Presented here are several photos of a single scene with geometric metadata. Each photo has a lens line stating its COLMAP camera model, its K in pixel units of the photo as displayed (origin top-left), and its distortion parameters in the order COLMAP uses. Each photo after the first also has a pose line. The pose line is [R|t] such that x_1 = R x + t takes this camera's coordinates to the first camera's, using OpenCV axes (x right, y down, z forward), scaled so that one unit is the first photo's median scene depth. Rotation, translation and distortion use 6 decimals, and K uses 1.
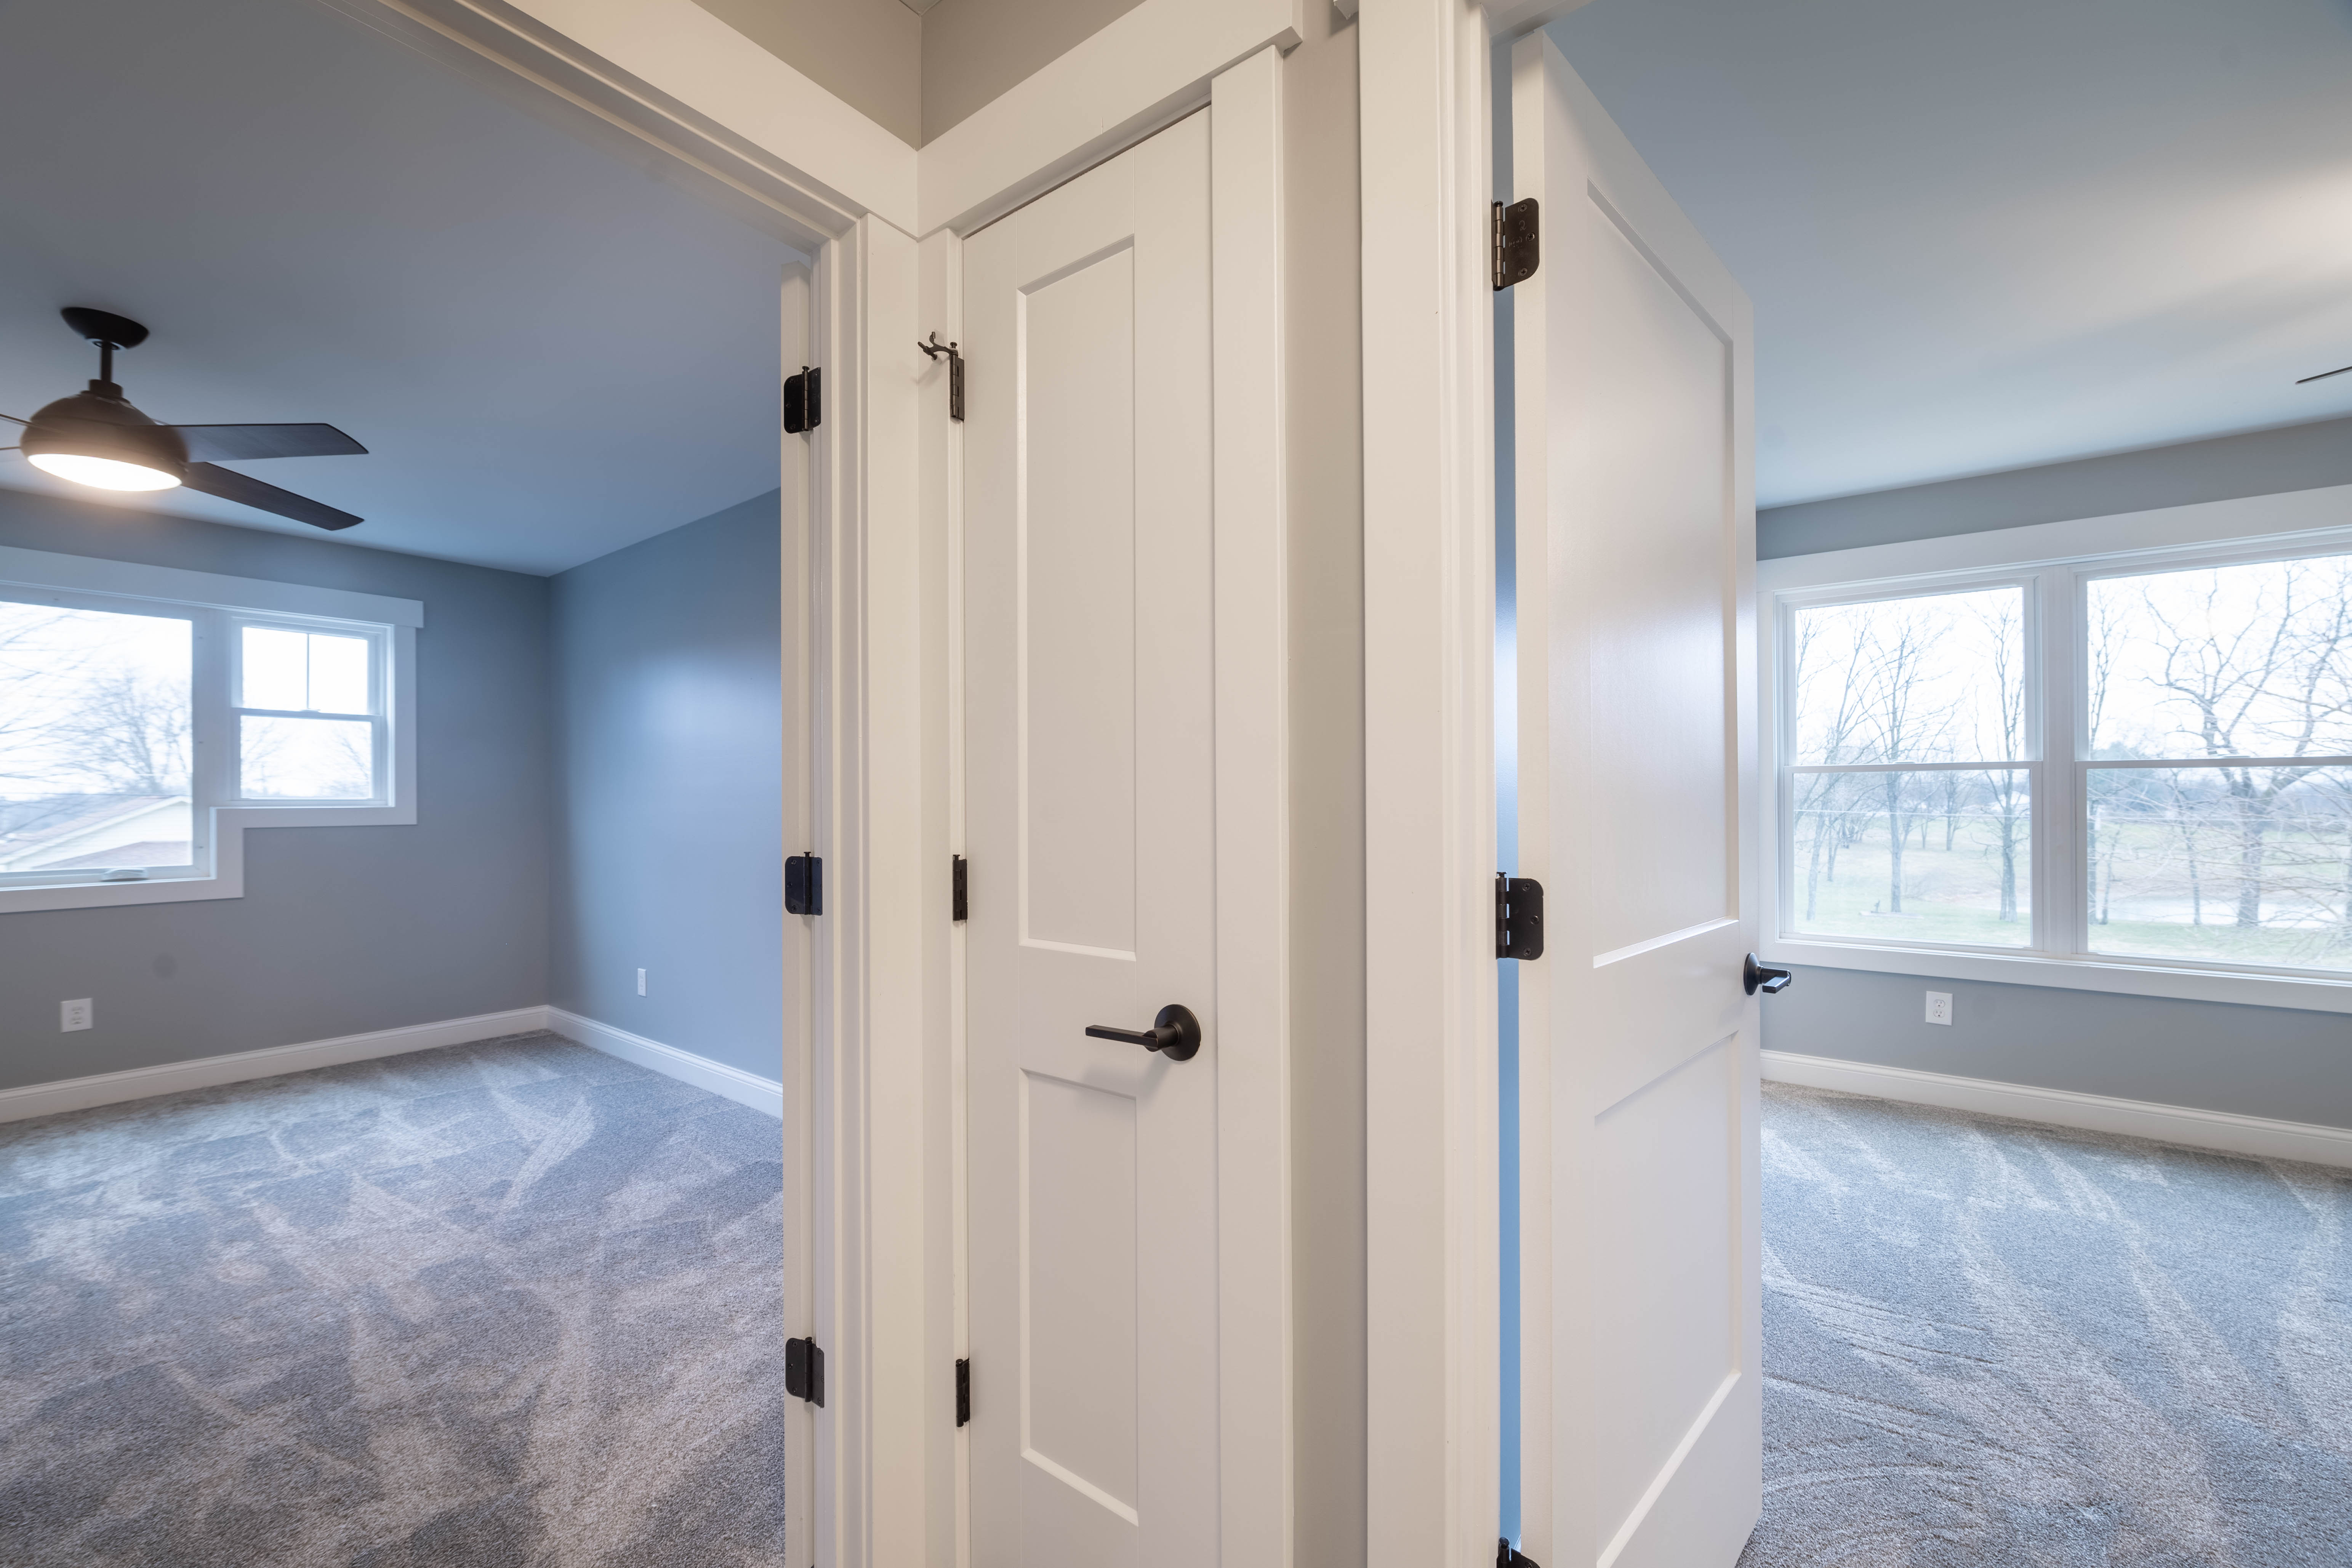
lens RADIAL K [[927.6, 0, 1174.3], [0, 927.6, 793.0], [0, 0, 1]] dist [-0.009067, 0.000454]
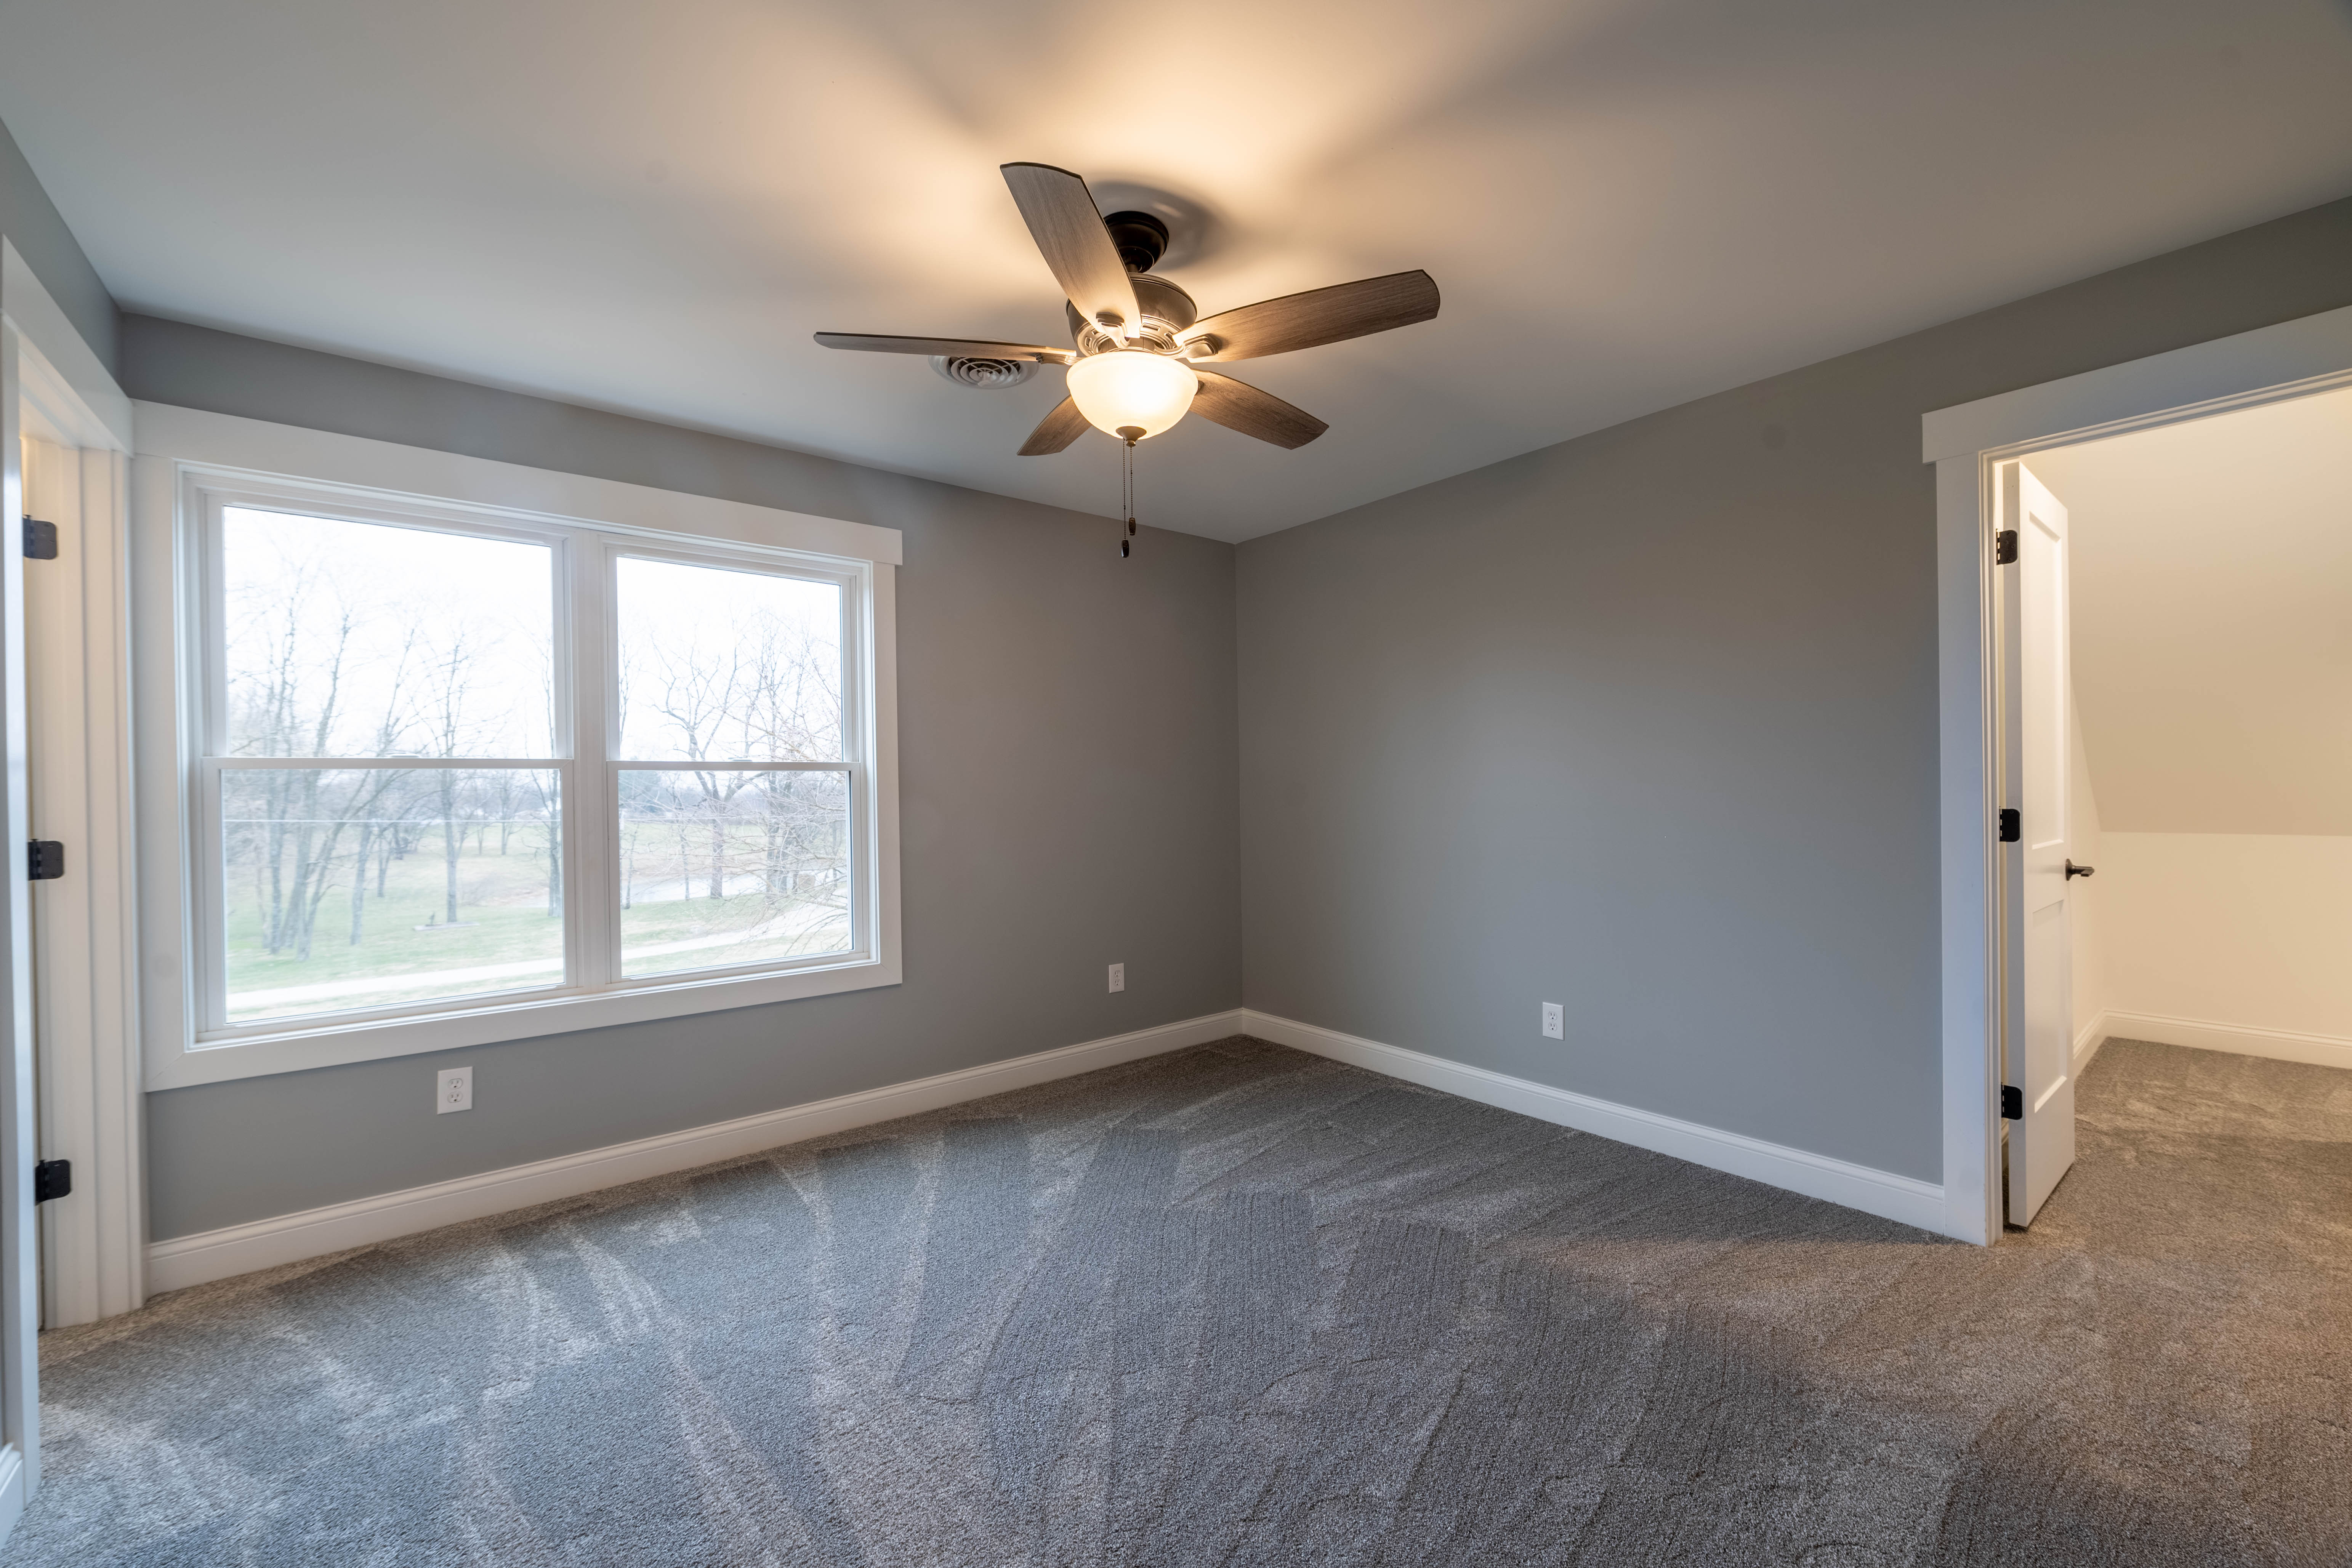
lens RADIAL K [[927.5, 0, 1174.3], [0, 927.5, 793.0], [0, 0, 1]] dist [-0.009067, 0.000454]
pose [[0.242329, -0.002292, 0.970191, 0.081097], [0.009492, 0.999955, -0.000008, 0.000049], [-0.970148, 0.009211, 0.242340, 0.083189]]
